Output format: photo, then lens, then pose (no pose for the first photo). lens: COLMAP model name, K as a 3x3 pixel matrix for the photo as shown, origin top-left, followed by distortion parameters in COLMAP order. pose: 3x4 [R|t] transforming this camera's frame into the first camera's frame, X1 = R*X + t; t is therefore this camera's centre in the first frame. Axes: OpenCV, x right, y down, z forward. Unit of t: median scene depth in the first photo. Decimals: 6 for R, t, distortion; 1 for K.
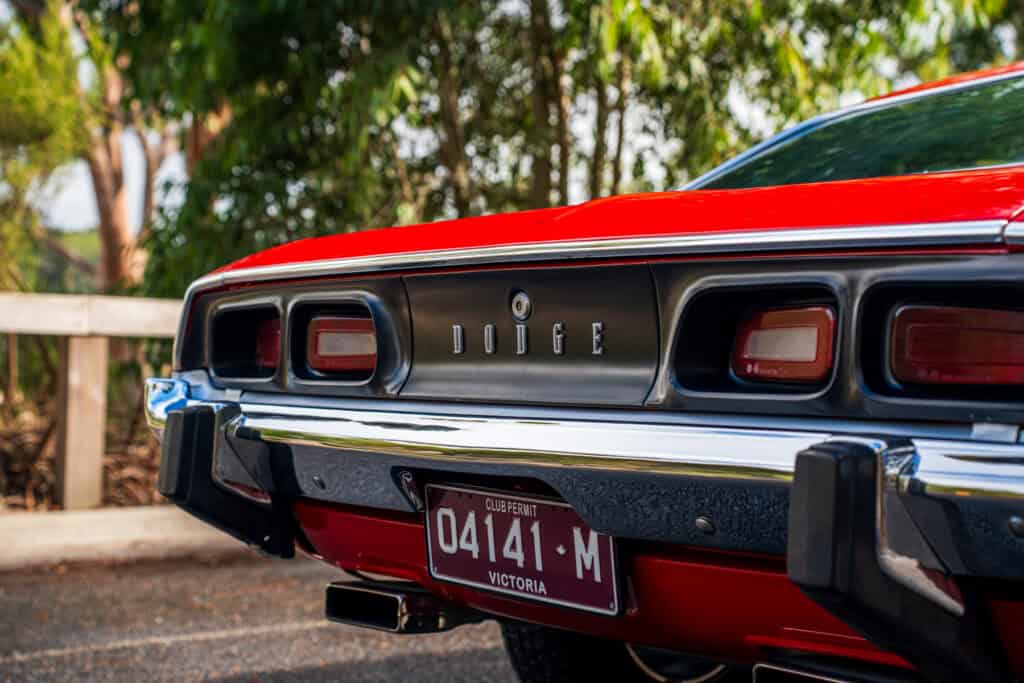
lens RADIAL K [[1686.4, 0, 504.7], [0, 1686.4, 344.7], [0, 0, 1]] dist [0.416273, 0.000000]
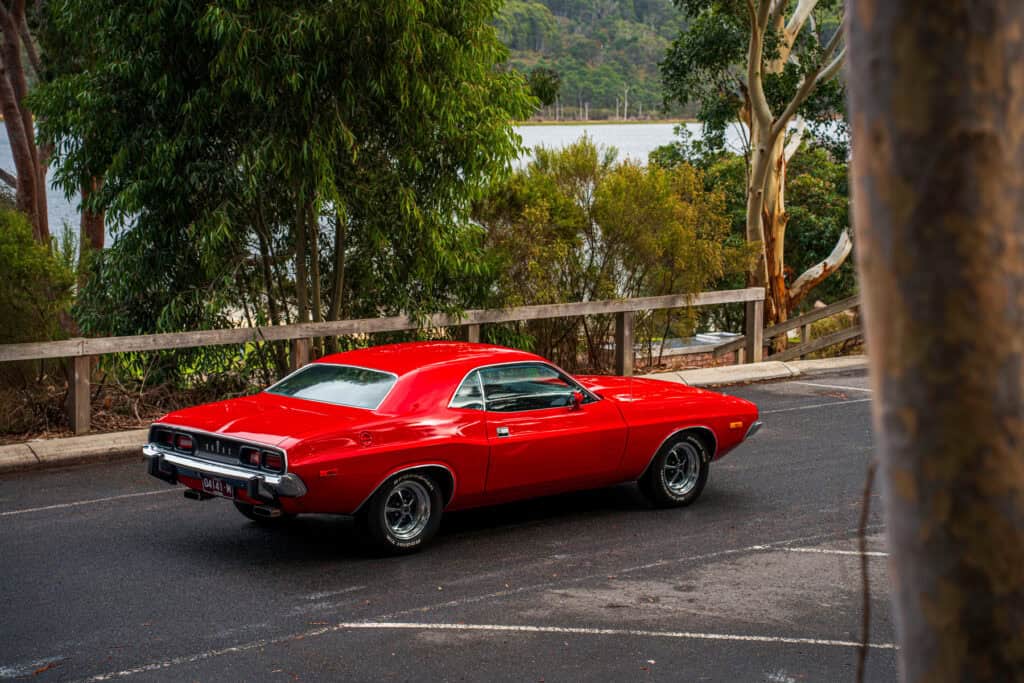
lens RADIAL K [[1686.4, 0, 501.0], [0, 1686.4, 335.2], [0, 0, 1]] dist [0.416273, 0.000000]
pose [[0.997634, -0.013152, 0.067475, 0.566747], [0.005487, 0.993630, 0.112554, -1.007586], [-0.068526, -0.111917, 0.991352, -4.613153]]
